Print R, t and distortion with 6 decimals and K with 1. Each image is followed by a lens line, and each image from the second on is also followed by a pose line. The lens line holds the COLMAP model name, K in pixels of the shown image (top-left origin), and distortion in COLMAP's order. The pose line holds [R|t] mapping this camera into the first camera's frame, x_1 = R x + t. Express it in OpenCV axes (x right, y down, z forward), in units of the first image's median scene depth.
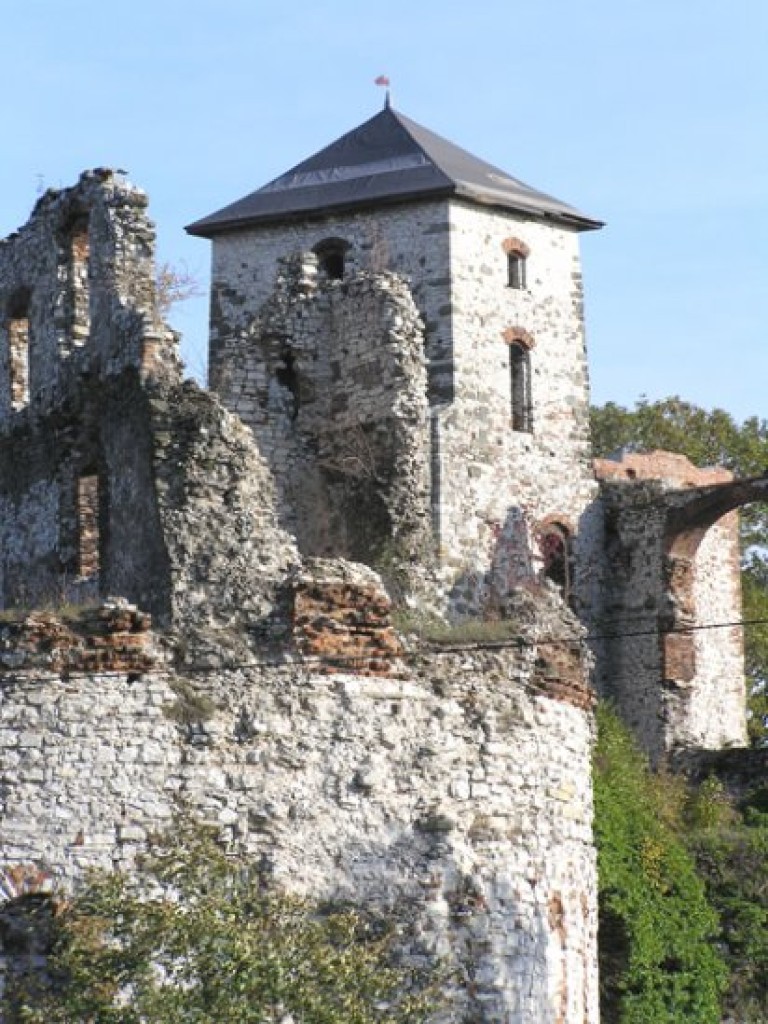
lens RADIAL K [[4310.8, 0, 384.1], [0, 4310.8, 539.5], [0, 0, 1]] dist [-0.131472, -0.390440]
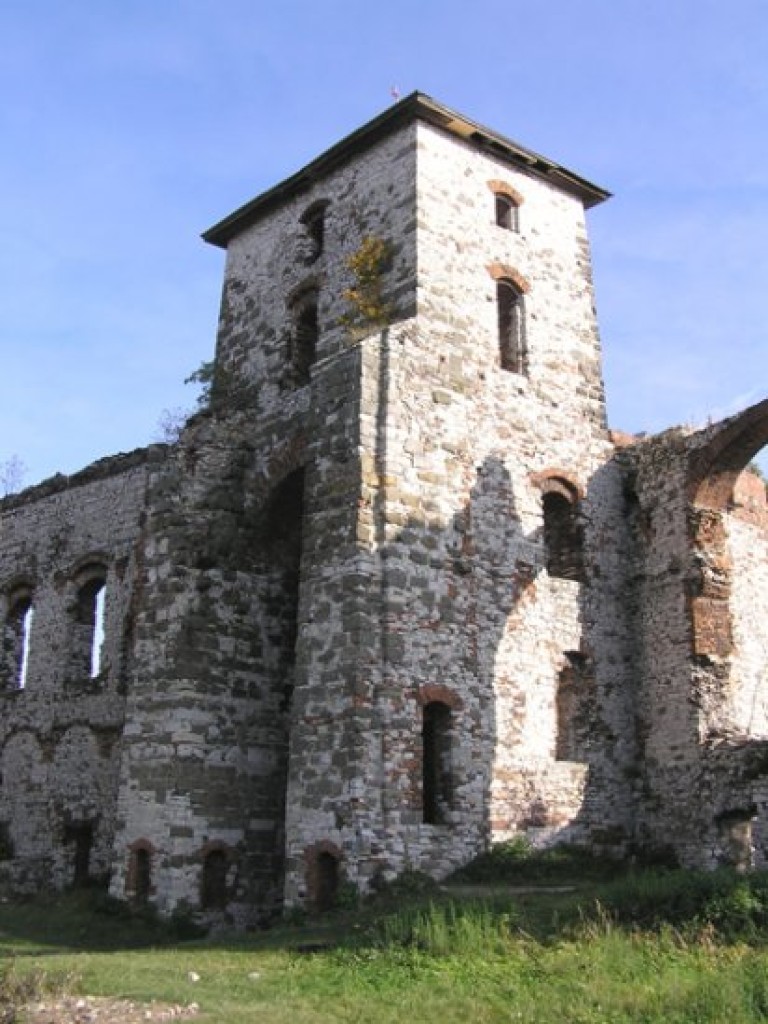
lens RADIAL K [[1139.0, 0, 384.0], [0, 1139.0, 512.0], [0, 0, 1]] dist [-0.198478, 0.390029]
pose [[0.971136, -0.046236, -0.234004, 0.058843], [0.005290, 0.984967, -0.172662, 0.042240], [0.238469, 0.166441, 0.956781, 0.777452]]
